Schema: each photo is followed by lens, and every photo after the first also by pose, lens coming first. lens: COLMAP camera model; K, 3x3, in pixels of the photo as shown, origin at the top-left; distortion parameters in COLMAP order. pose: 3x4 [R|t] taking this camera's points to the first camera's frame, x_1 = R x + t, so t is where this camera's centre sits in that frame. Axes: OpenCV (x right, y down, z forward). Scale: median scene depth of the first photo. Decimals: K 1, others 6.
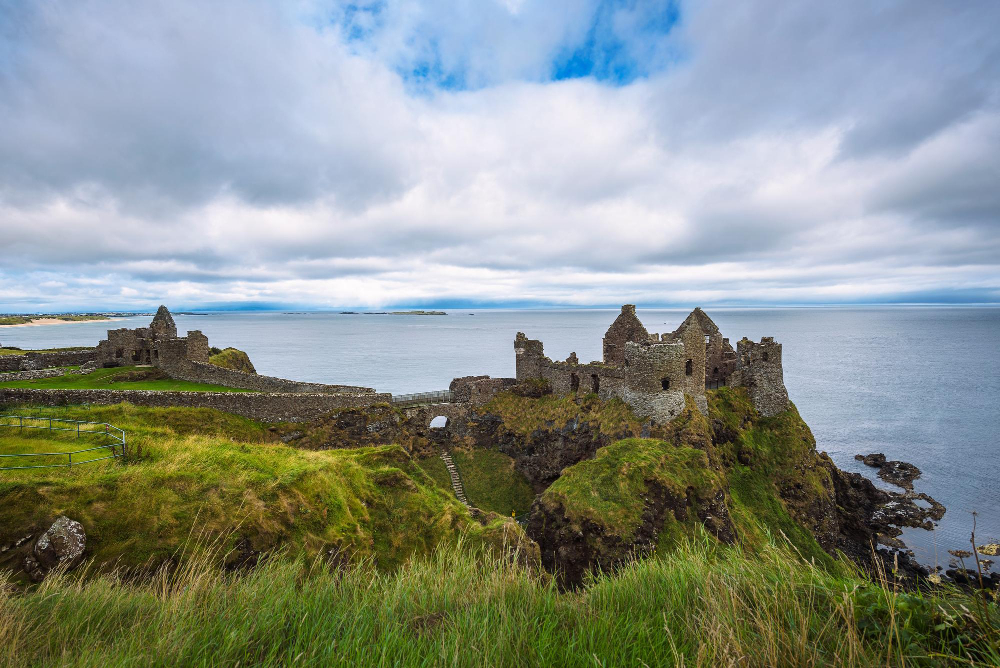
lens RADIAL K [[452.8, 0, 502.9], [0, 452.8, 332.2], [0, 0, 1]] dist [-0.009157, -0.002703]
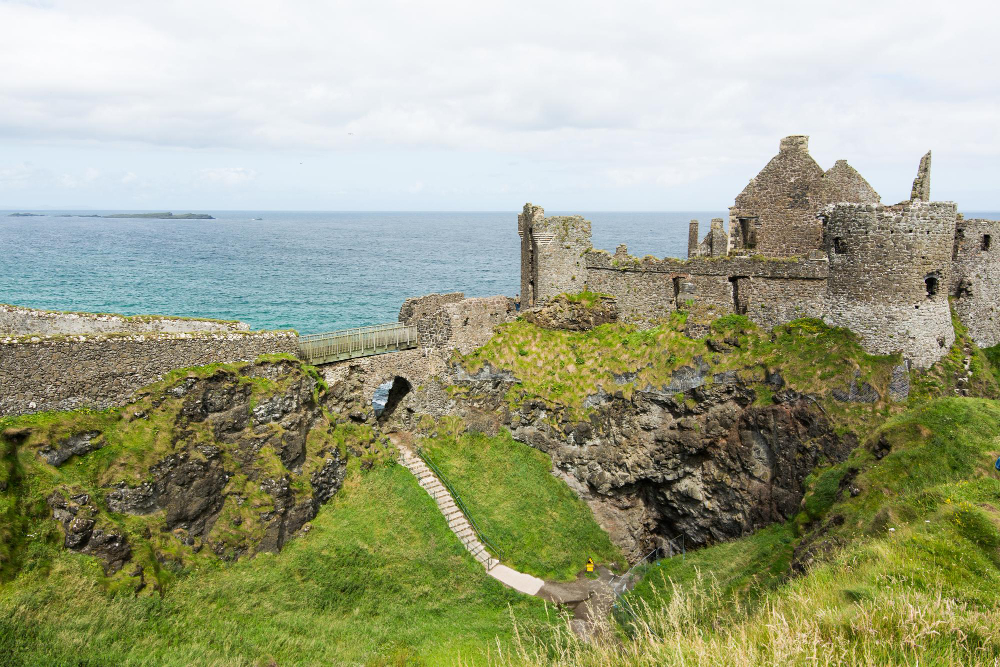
lens RADIAL K [[691.8, 0, 501.6], [0, 691.8, 328.5], [0, 0, 1]] dist [0.040658, -0.025342]
pose [[0.965595, -0.035050, 0.257678, -0.243831], [0.005325, 0.993333, 0.115158, 0.060673], [-0.259997, -0.109824, 0.959344, 0.329039]]
